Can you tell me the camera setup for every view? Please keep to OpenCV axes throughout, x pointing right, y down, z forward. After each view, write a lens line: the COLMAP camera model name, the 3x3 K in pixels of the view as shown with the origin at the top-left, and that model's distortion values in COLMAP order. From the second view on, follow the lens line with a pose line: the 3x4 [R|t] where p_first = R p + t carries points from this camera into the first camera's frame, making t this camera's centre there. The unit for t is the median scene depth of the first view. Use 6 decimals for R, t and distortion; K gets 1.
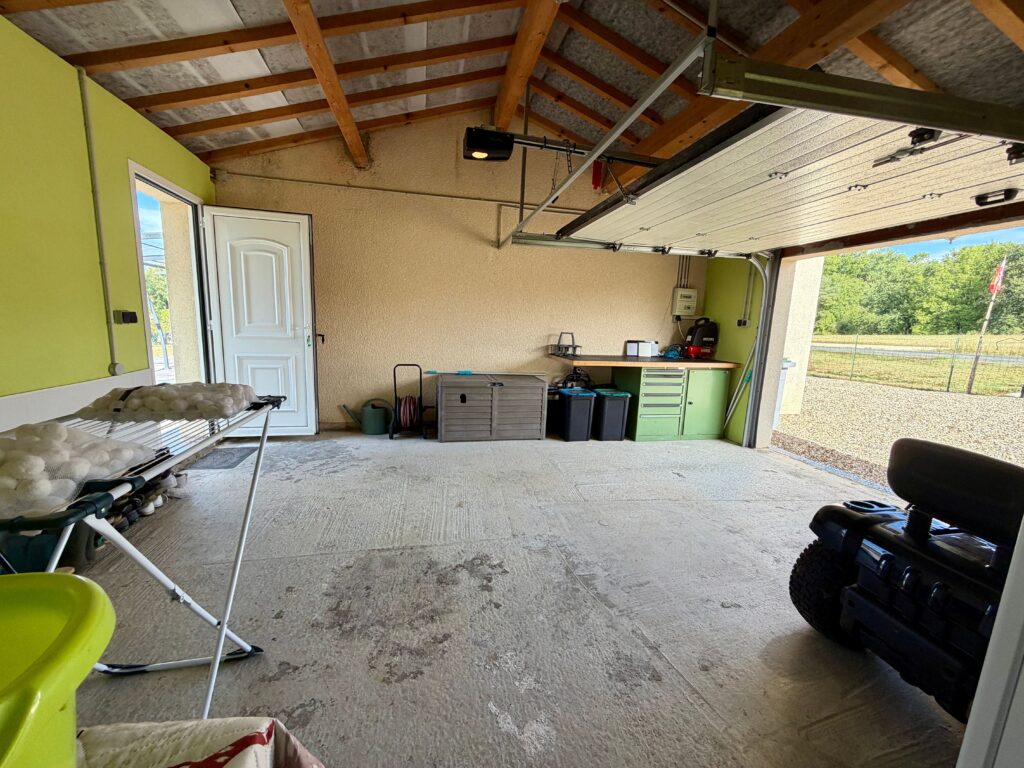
lens RADIAL K [[408.7, 0, 507.0], [0, 408.7, 387.9], [0, 0, 1]] dist [0.000397, 0.000746]
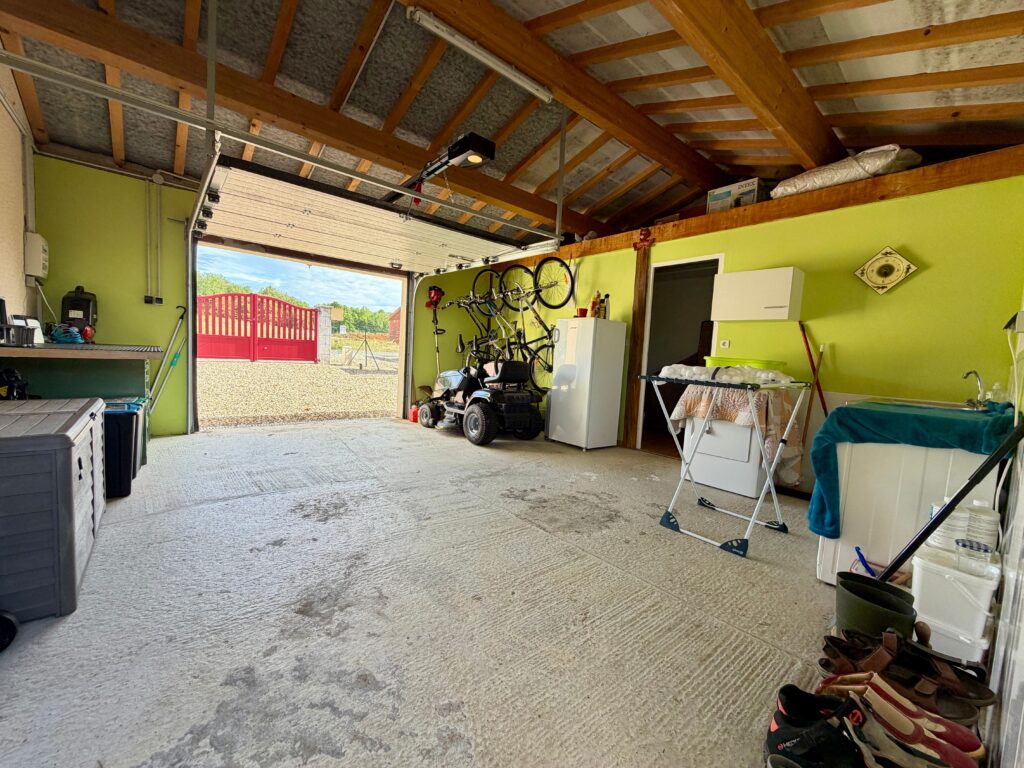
lens RADIAL K [[408.7, 0, 508.2], [0, 408.7, 384.0], [0, 0, 1]] dist [0.000397, 0.000746]
pose [[-0.473197, -0.128181, 0.871582, -0.588076], [0.071667, 0.980478, 0.183105, -0.090302], [-0.878037, 0.149108, -0.454772, 0.774250]]
